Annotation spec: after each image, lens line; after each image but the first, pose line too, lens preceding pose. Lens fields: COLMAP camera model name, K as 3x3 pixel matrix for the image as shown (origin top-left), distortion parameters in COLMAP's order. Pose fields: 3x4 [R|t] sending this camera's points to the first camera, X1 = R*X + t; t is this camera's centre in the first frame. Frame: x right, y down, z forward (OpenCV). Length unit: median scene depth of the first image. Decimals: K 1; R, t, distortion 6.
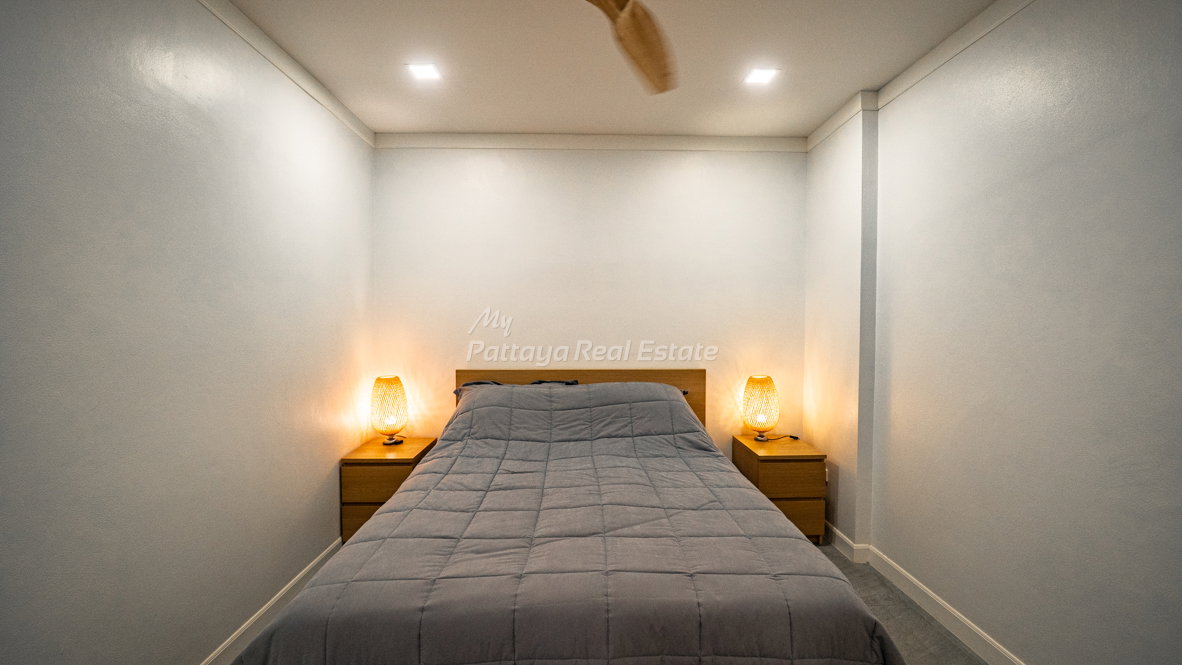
lens RADIAL K [[498.2, 0, 591.0], [0, 498.2, 332.5], [0, 0, 1]] dist [-0.017922, -0.000045]
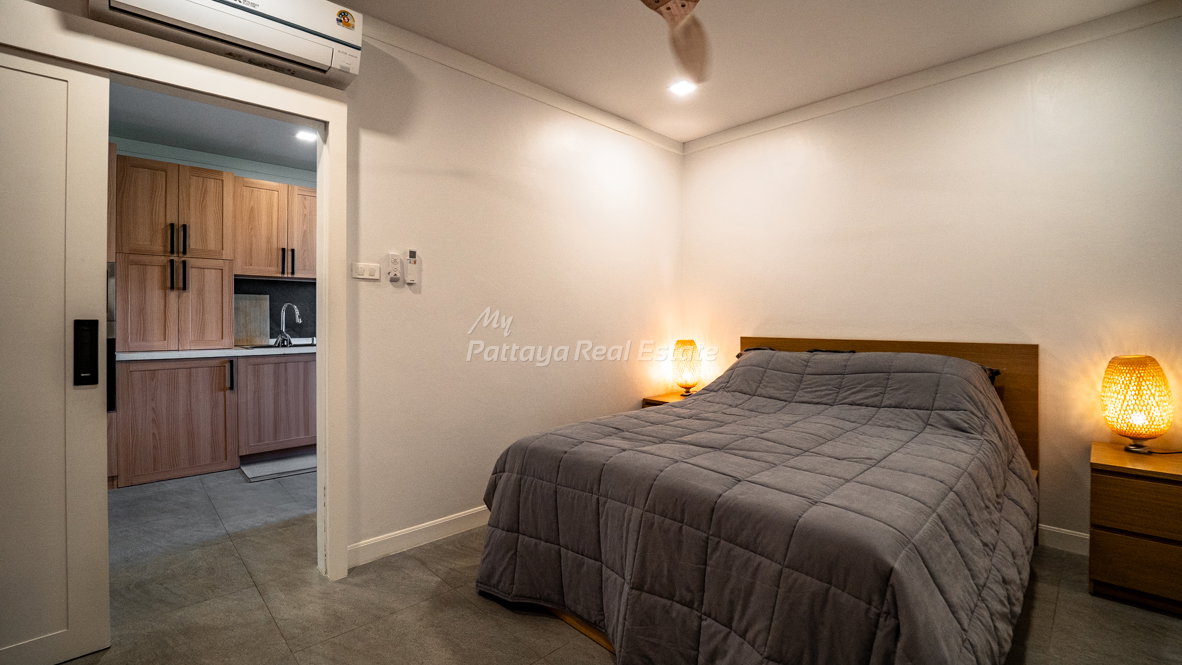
lens RADIAL K [[506.6, 0, 590.3], [0, 506.6, 313.9], [0, 0, 1]] dist [-0.000498, -0.000039]
pose [[0.677384, -0.006258, -0.735603, 0.348531], [-0.019837, 0.999445, -0.026769, 0.063788], [0.735362, 0.032726, 0.676884, -0.015540]]
